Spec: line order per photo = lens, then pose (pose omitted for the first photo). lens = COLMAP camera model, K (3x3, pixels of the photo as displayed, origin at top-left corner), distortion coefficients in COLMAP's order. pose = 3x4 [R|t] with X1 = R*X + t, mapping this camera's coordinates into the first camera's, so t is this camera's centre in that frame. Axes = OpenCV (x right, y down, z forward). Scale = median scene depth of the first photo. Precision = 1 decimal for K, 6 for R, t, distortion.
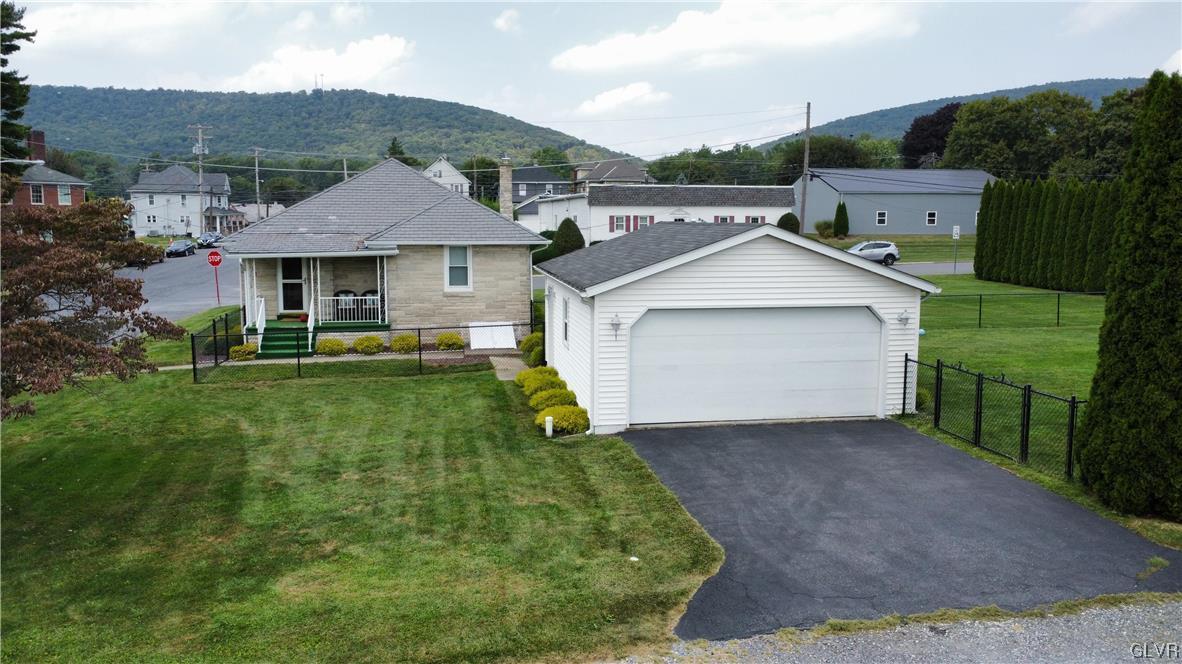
lens RADIAL K [[882.6, 0, 591.0], [0, 882.6, 332.0], [0, 0, 1]] dist [0.001257, 0.008793]
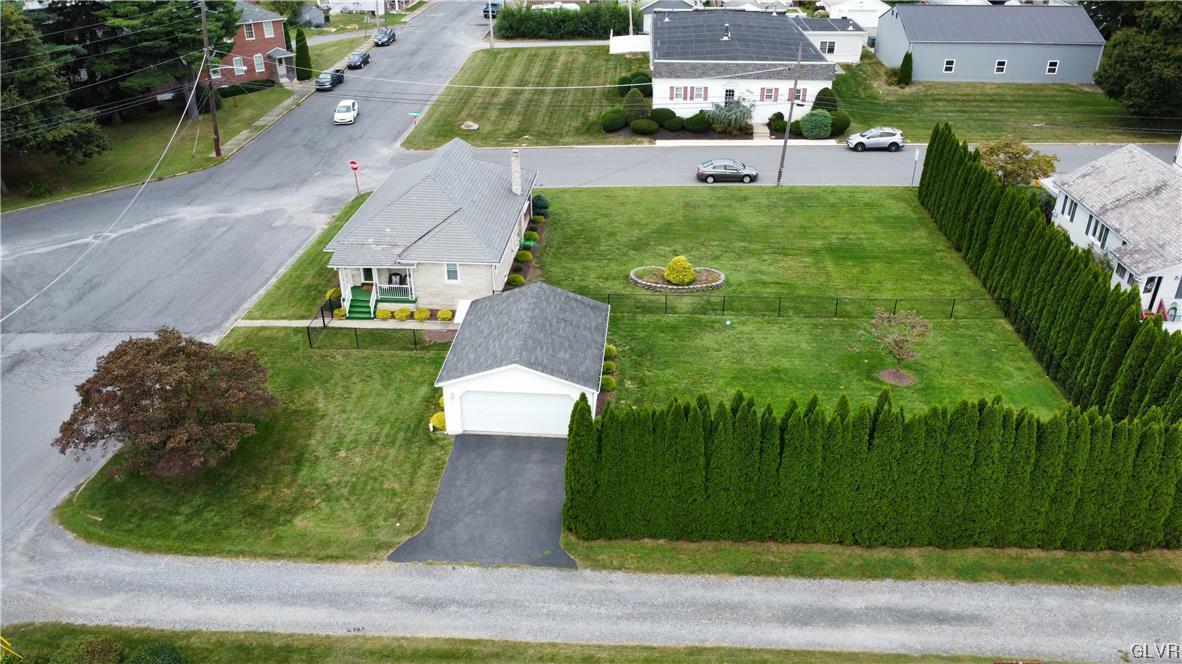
lens RADIAL K [[882.6, 0, 591.0], [0, 882.6, 332.0], [0, 0, 1]] dist [0.001257, 0.008793]
pose [[0.970782, 0.108381, -0.214092, 0.534064], [-0.025543, 0.933794, 0.356899, -0.622278], [0.238599, -0.341002, 0.909279, -0.606744]]
